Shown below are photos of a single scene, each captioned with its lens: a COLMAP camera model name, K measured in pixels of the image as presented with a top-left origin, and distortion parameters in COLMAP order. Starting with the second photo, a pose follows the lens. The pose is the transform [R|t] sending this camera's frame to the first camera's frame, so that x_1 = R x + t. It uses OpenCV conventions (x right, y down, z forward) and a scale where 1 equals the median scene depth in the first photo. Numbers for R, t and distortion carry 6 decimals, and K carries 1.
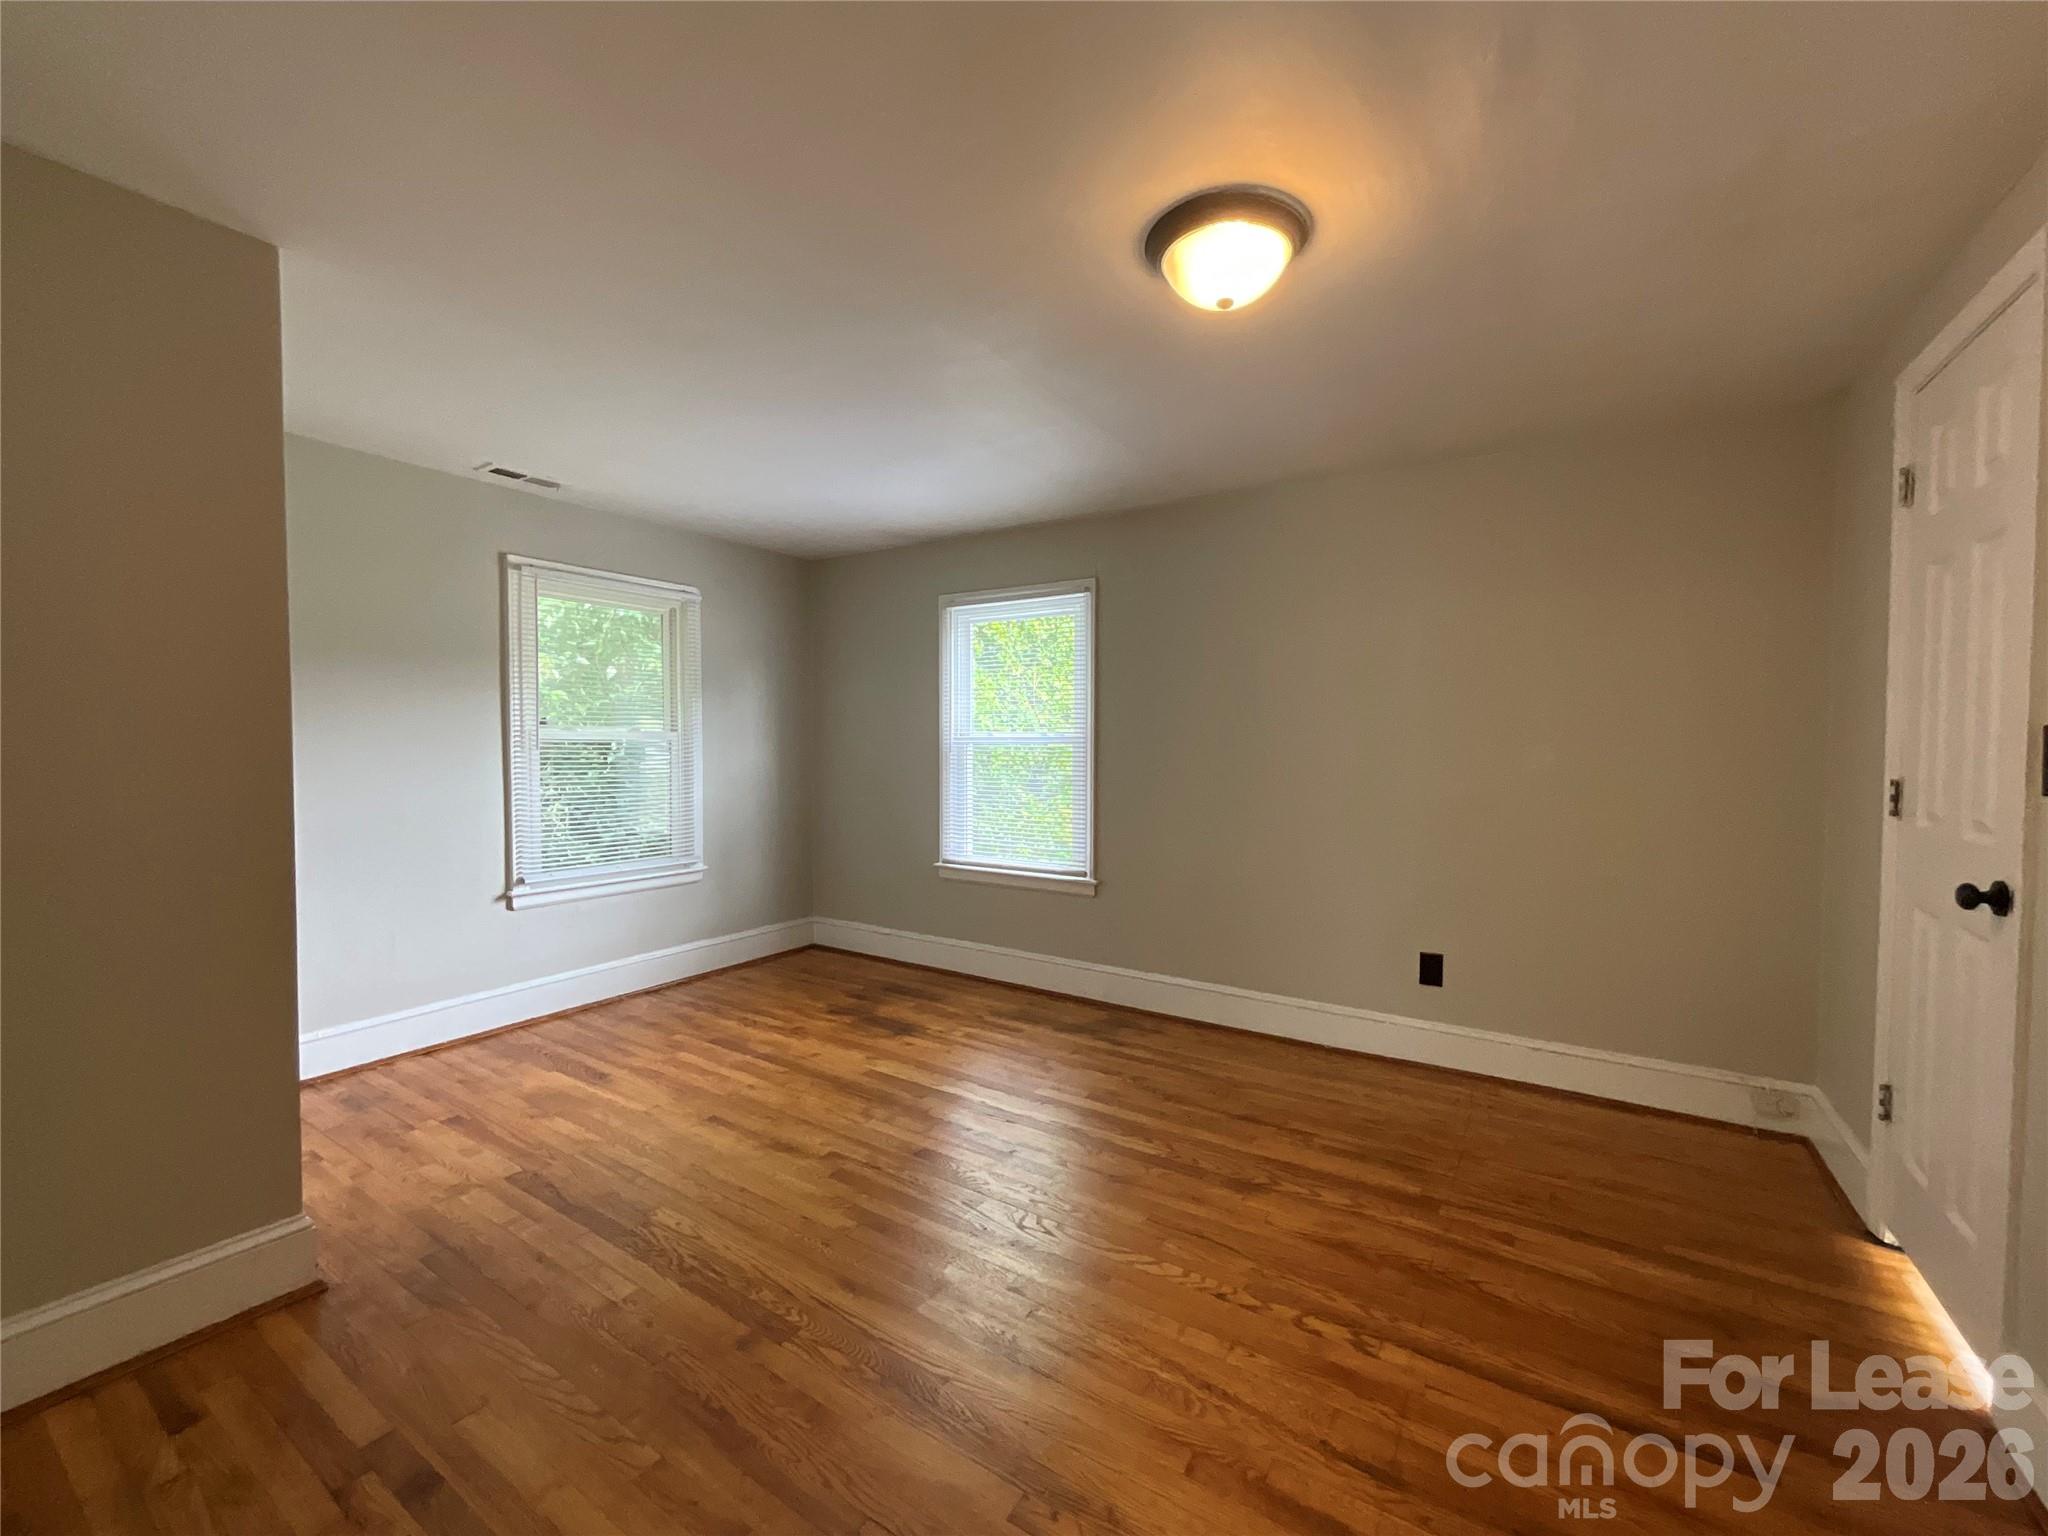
lens RADIAL K [[833.7, 0, 1029.9], [0, 833.7, 768.8], [0, 0, 1]] dist [-0.011876, 0.011376]
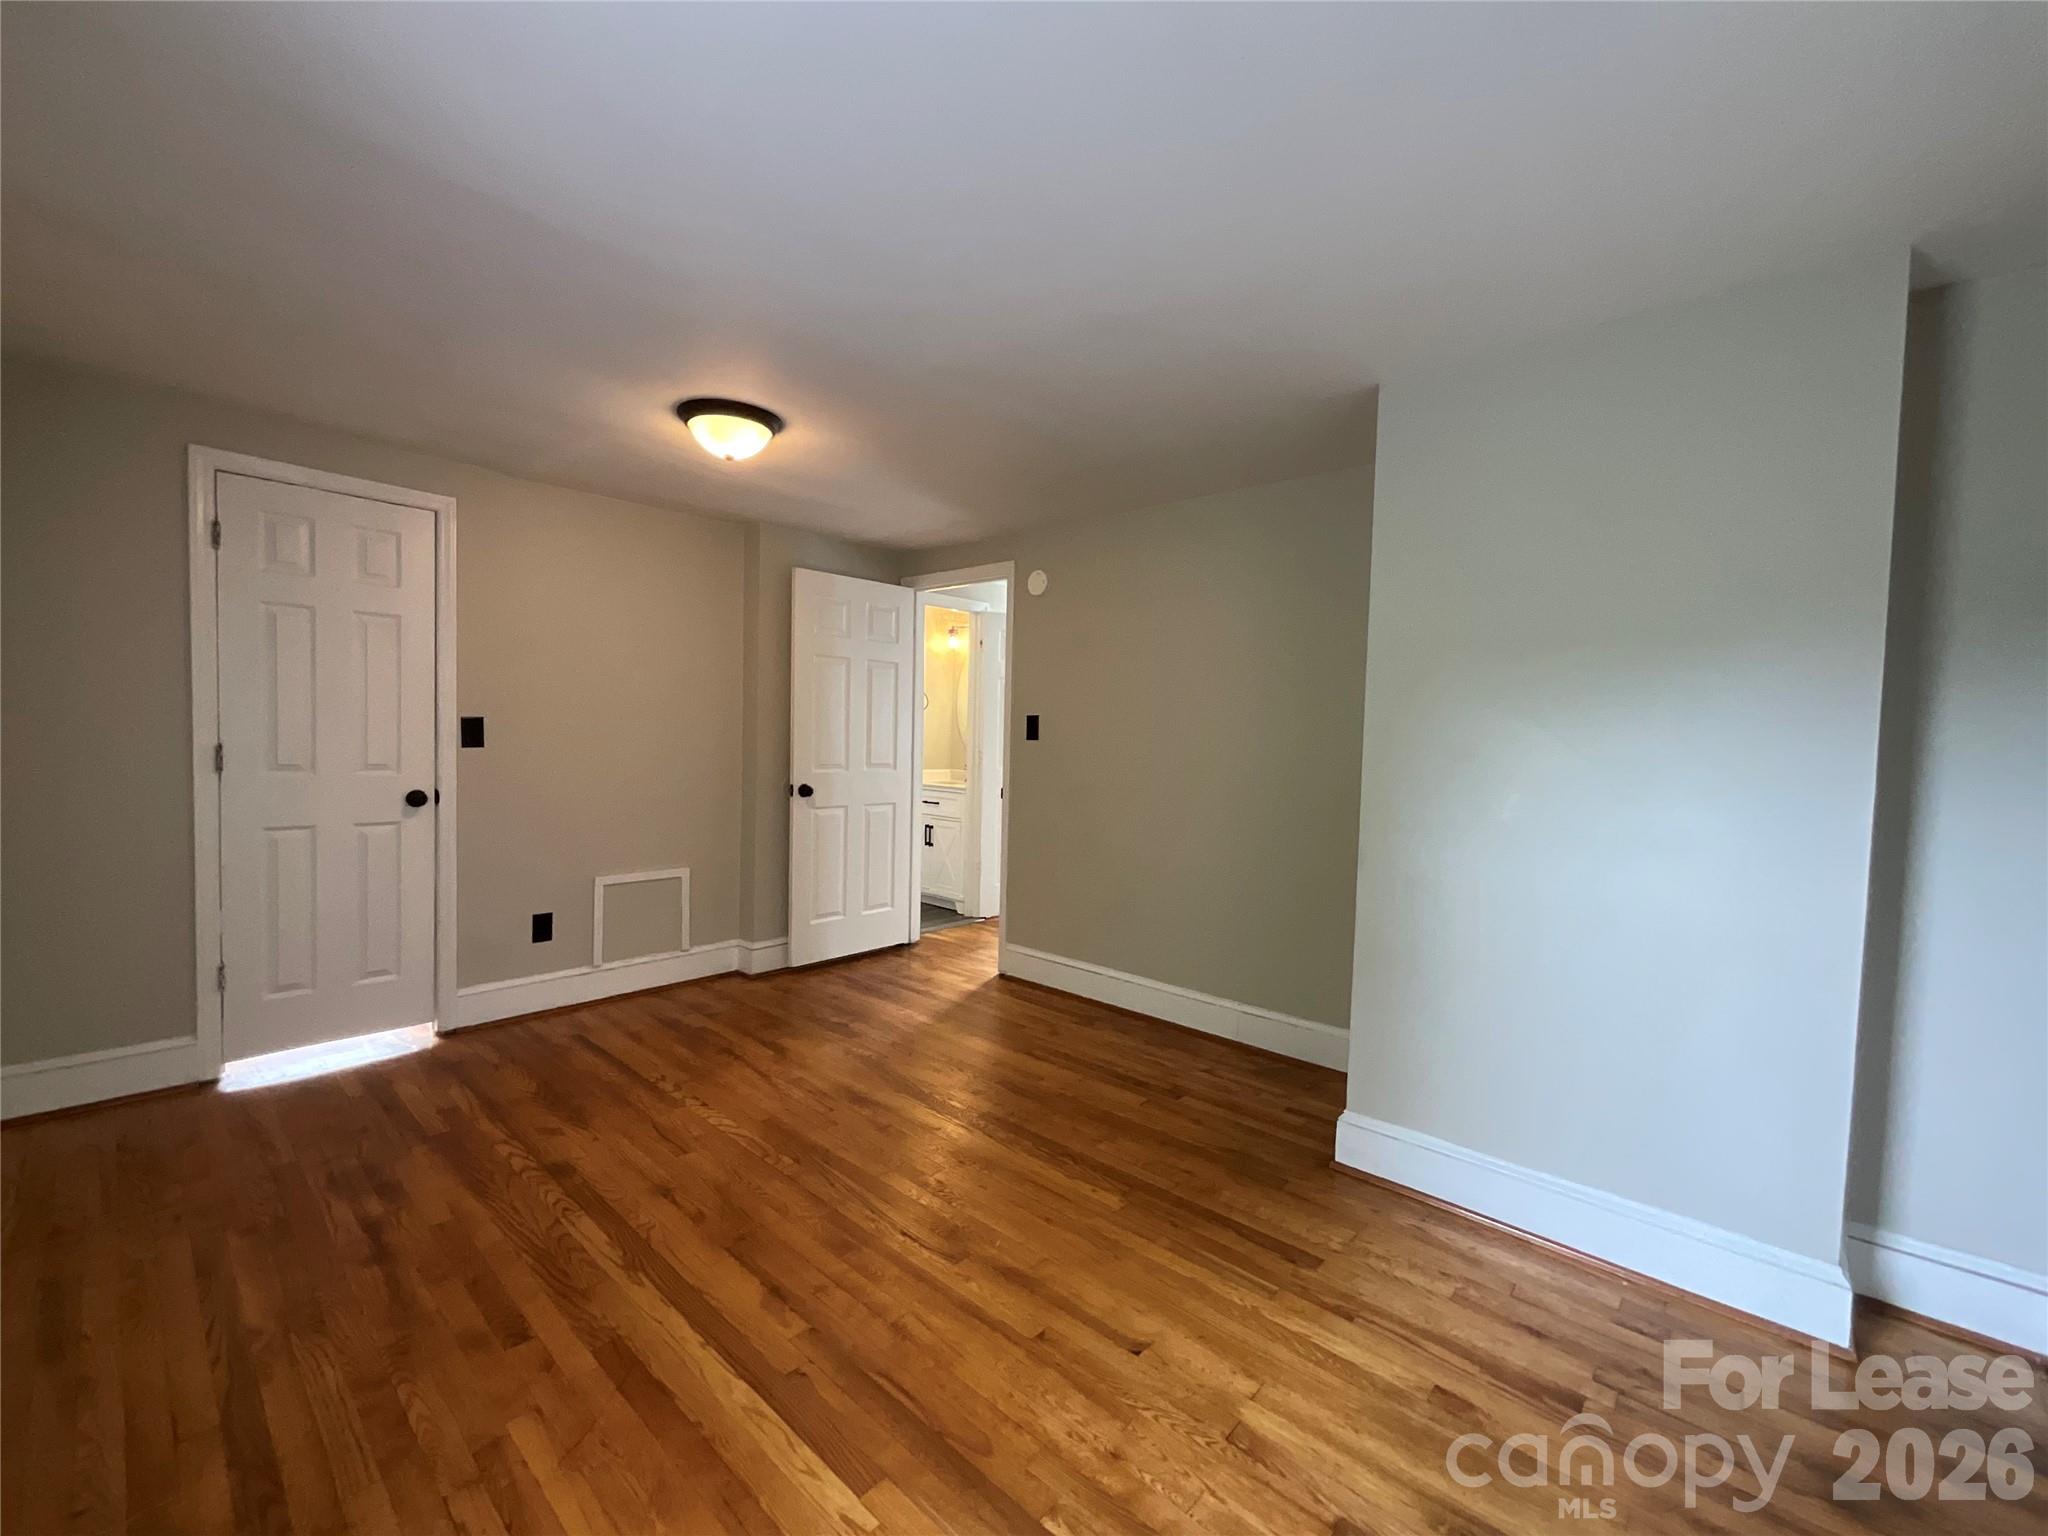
lens RADIAL K [[833.7, 0, 1029.9], [0, 833.7, 768.8], [0, 0, 1]] dist [-0.011876, 0.011376]
pose [[-0.985583, -0.030512, 0.166419, -0.458506], [-0.018509, 0.997145, 0.073205, -0.067621], [-0.168178, 0.069070, -0.983334, 1.855525]]
